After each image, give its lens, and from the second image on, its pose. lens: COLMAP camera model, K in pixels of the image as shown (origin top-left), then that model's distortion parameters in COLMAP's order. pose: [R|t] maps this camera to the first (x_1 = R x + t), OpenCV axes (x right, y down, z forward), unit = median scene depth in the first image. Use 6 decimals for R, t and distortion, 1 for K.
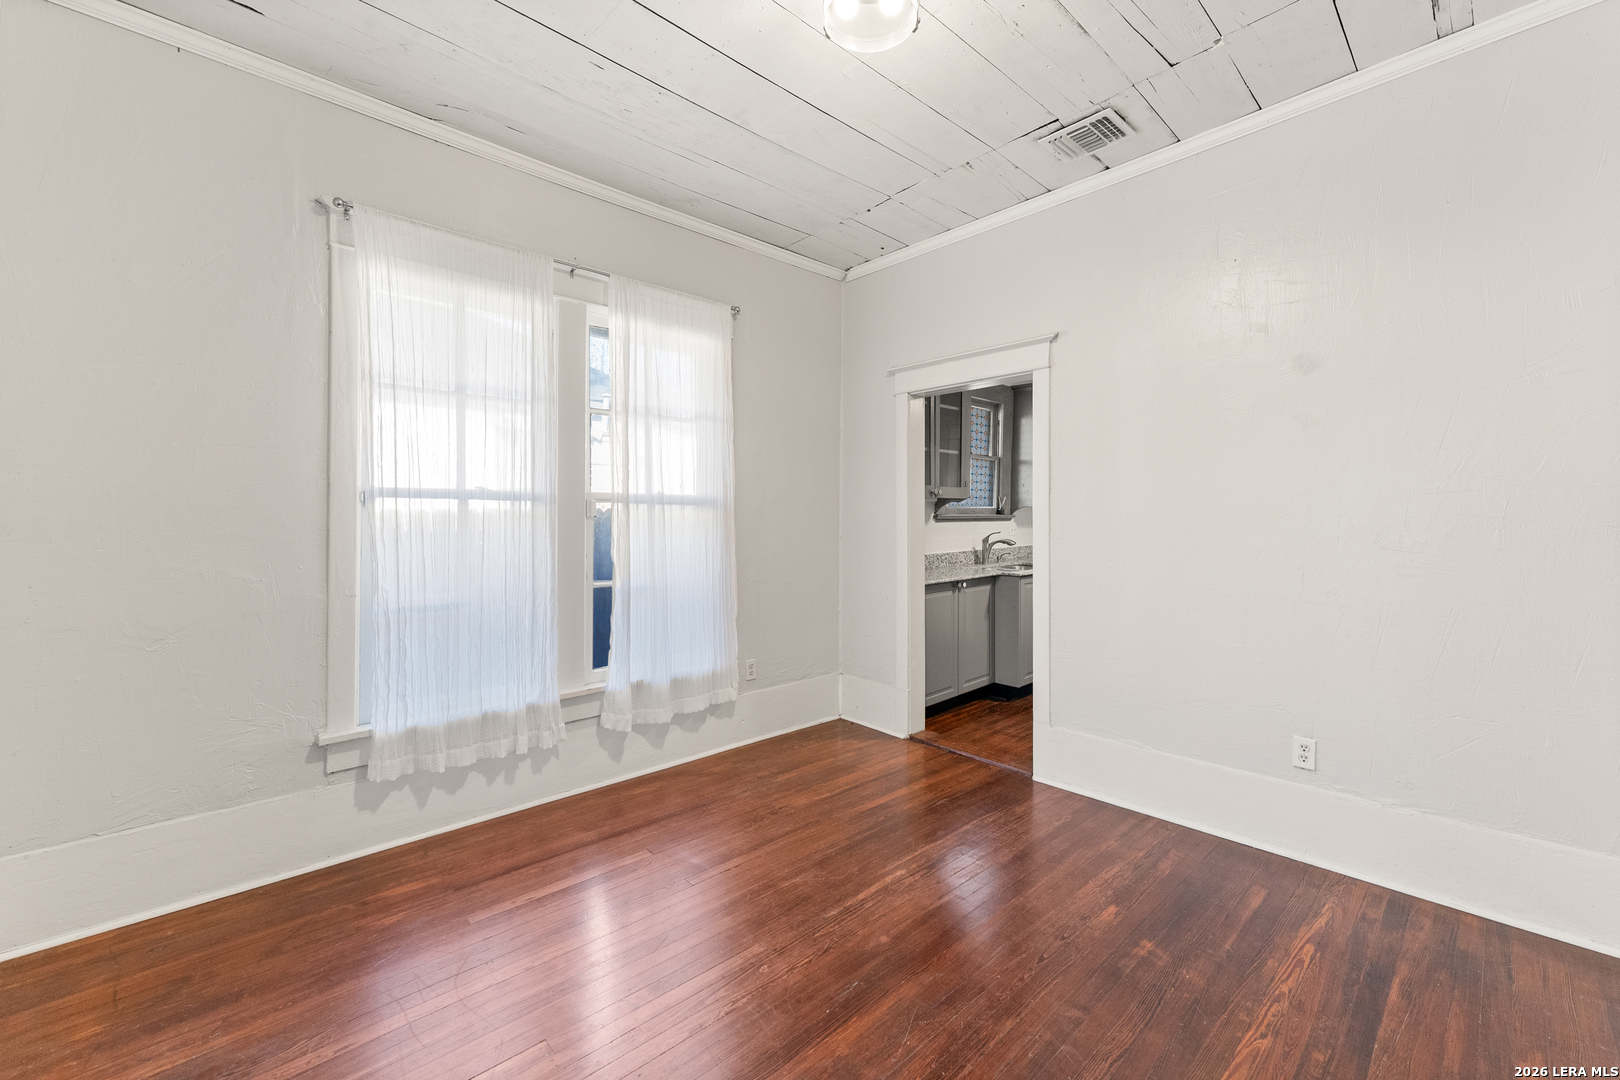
lens RADIAL K [[657.2, 0, 811.8], [0, 657.2, 527.8], [0, 0, 1]] dist [0.003445, -0.000346]
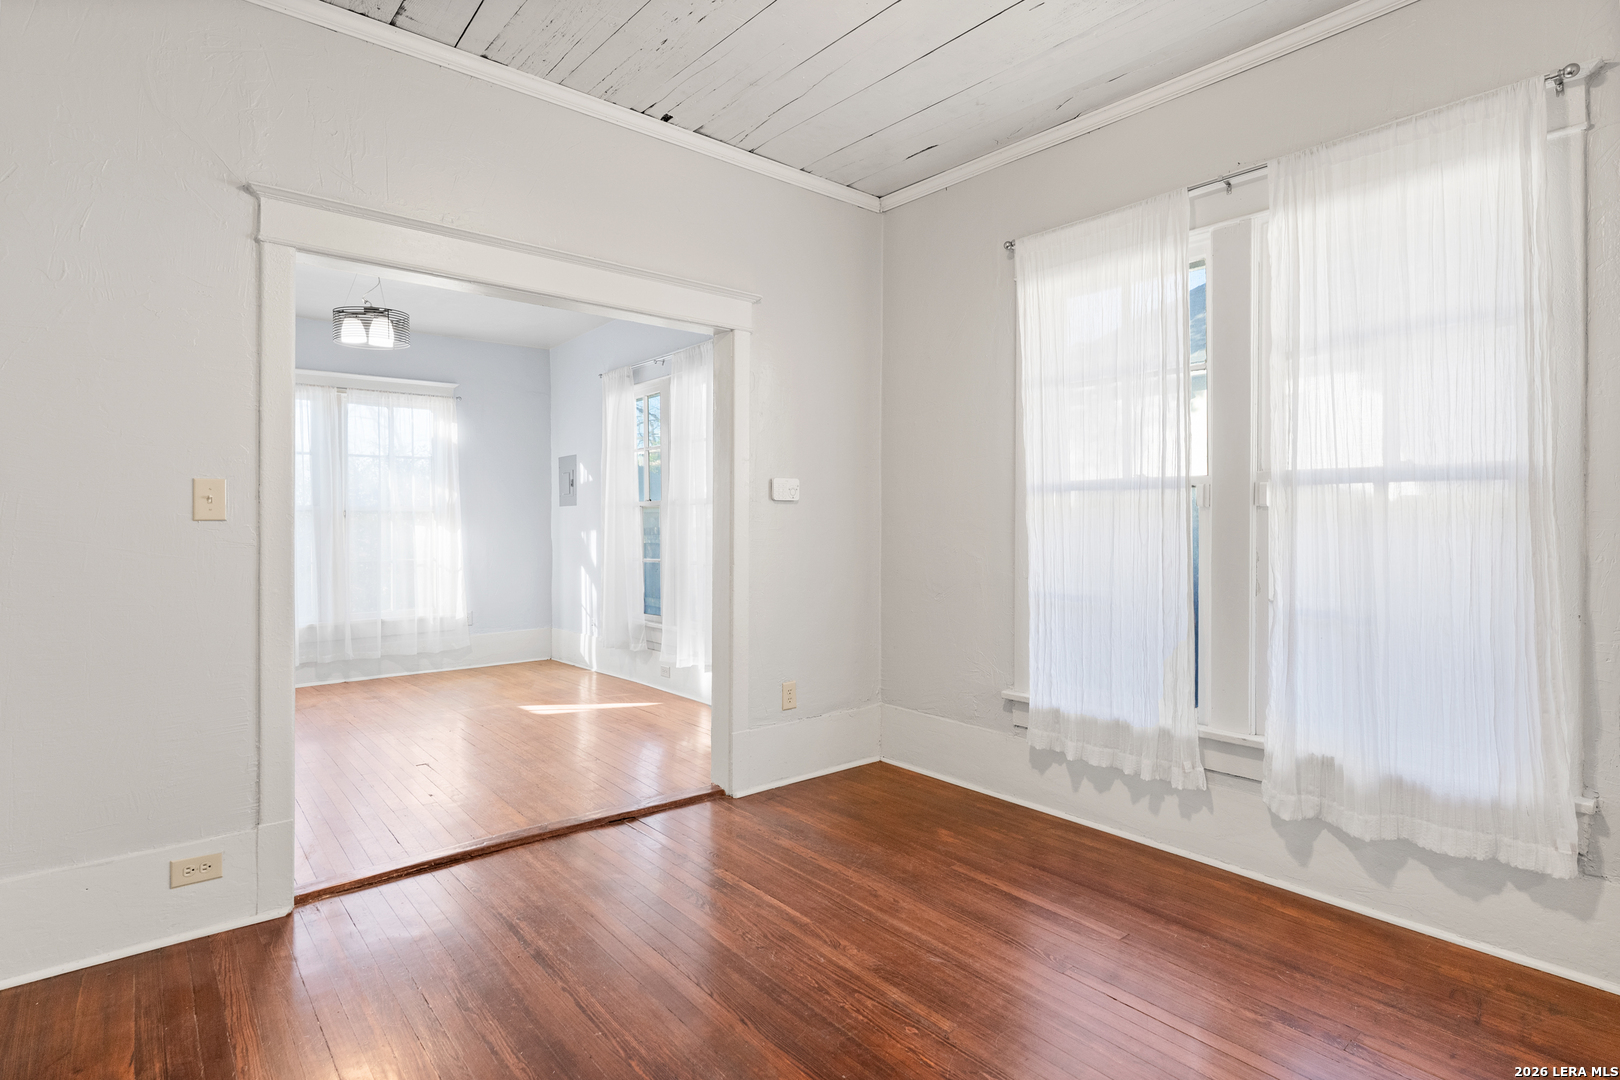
lens RADIAL K [[824.7, 0, 812.3], [0, 824.7, 526.8], [0, 0, 1]] dist [0.007314, 0.000712]
pose [[-0.056154, 0.013192, -0.998335, 0.647751], [-0.001529, 0.999910, 0.013299, -0.005949], [0.998421, 0.002273, -0.056129, 0.594539]]
